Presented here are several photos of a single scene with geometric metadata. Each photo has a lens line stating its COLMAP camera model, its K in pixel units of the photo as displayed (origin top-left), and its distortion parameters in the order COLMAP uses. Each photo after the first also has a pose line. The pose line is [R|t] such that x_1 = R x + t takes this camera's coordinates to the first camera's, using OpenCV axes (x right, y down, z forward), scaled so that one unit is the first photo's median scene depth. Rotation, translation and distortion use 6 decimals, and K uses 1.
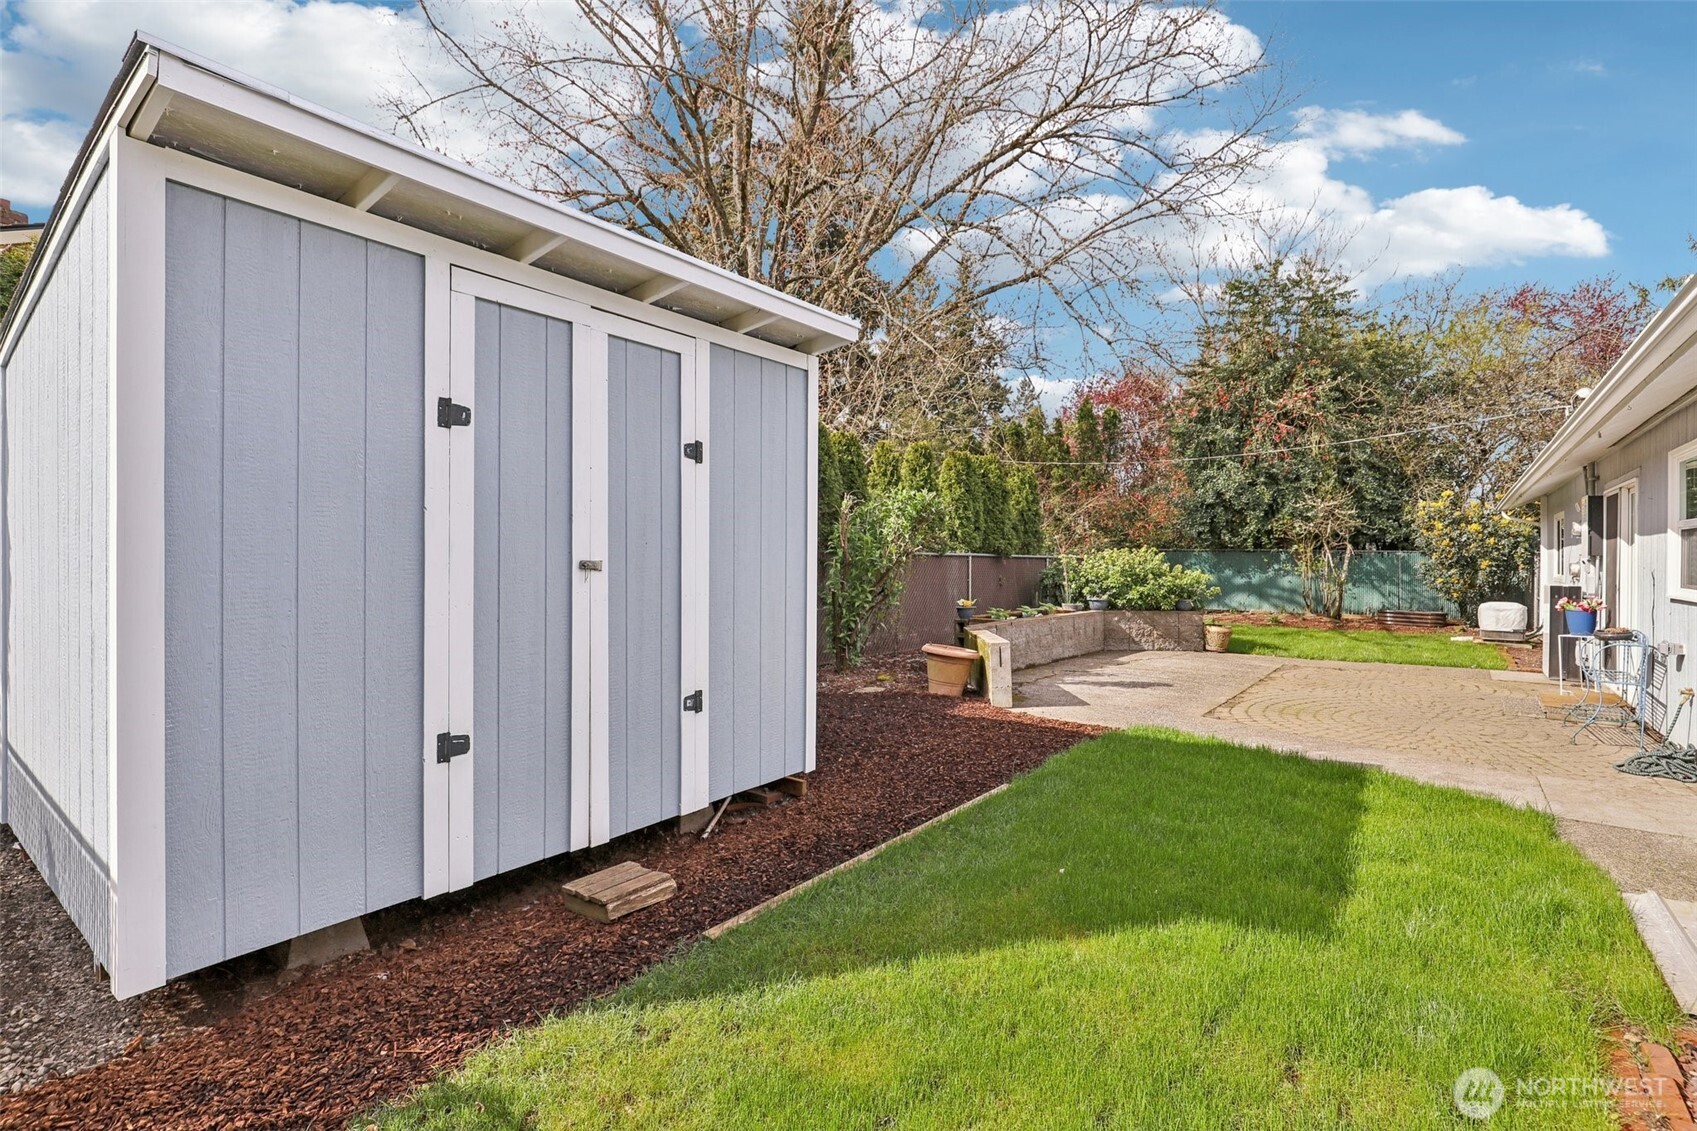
lens RADIAL K [[806.5, 0, 843.0], [0, 806.5, 563.3], [0, 0, 1]] dist [-0.013804, 0.000995]
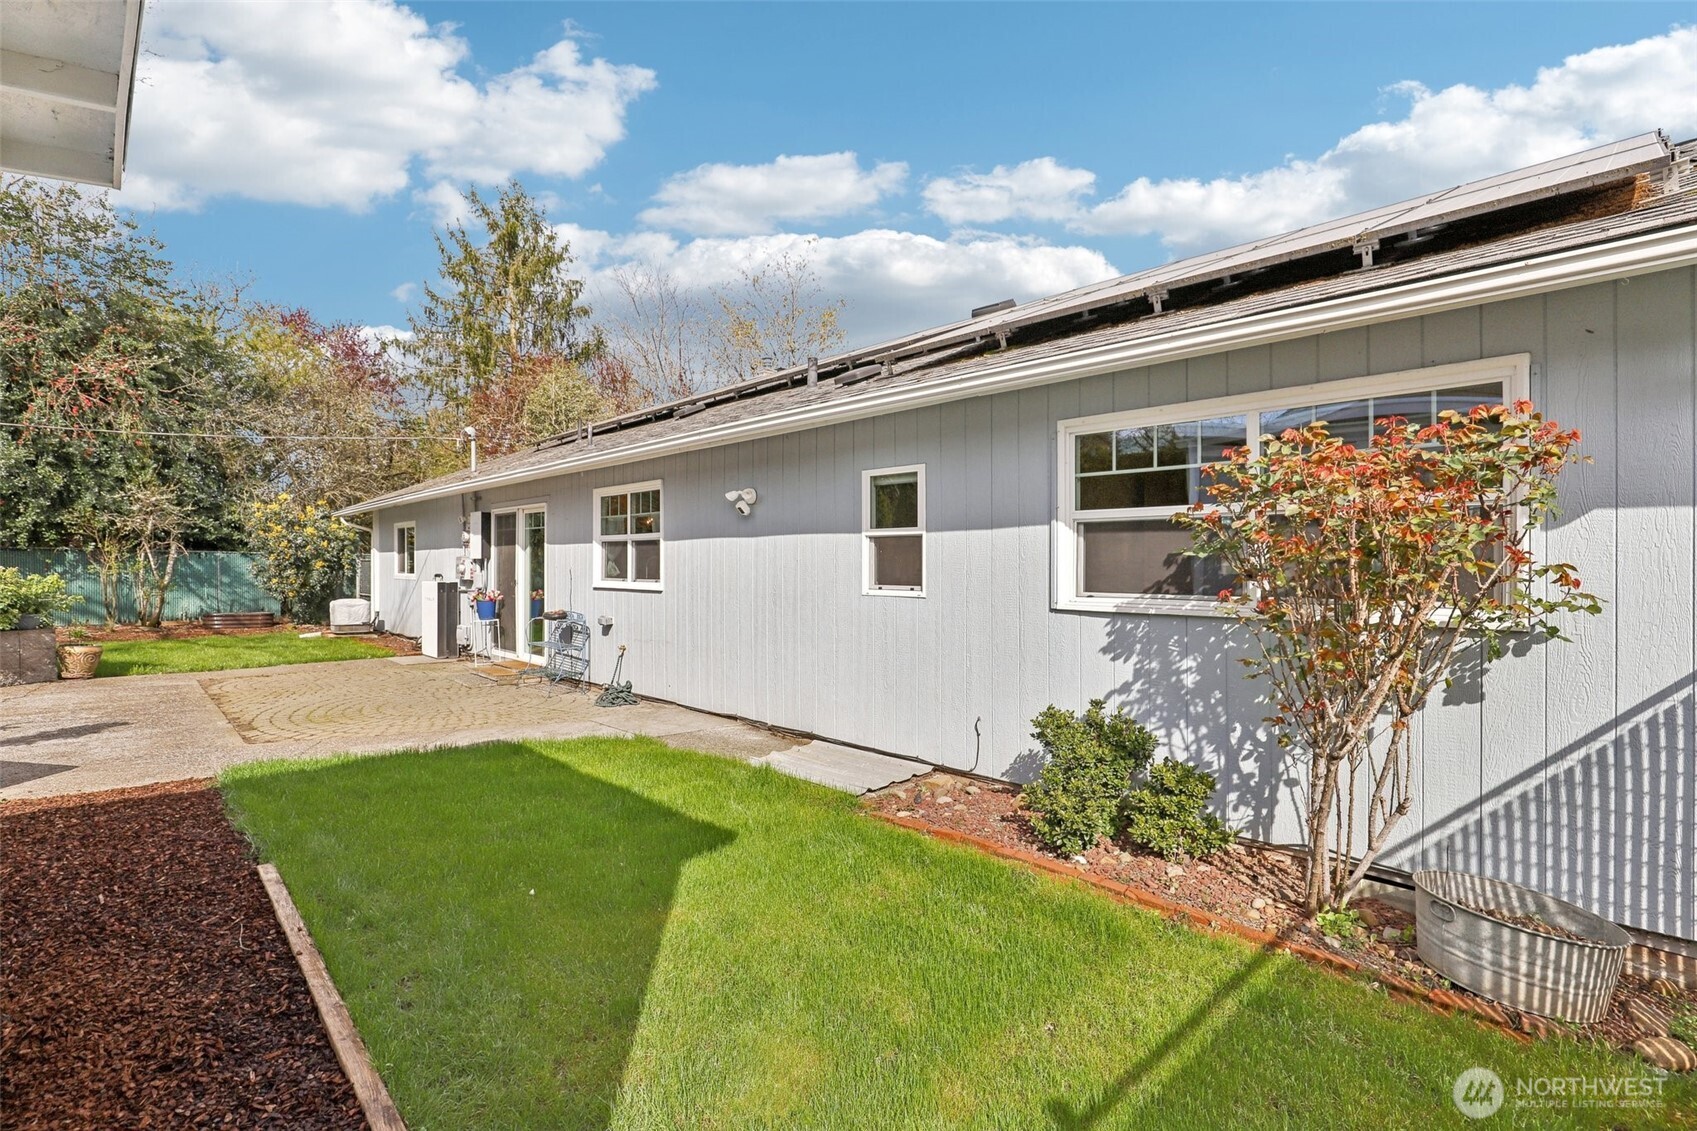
lens RADIAL K [[798.2, 0, 864.2], [0, 798.2, 559.7], [0, 0, 1]] dist [-0.023787, 0.000040]
pose [[0.138101, 0.001467, 0.990417, -0.149585], [0.003633, 0.999991, -0.001988, -0.001080], [-0.990411, 0.003873, 0.138095, 0.120688]]
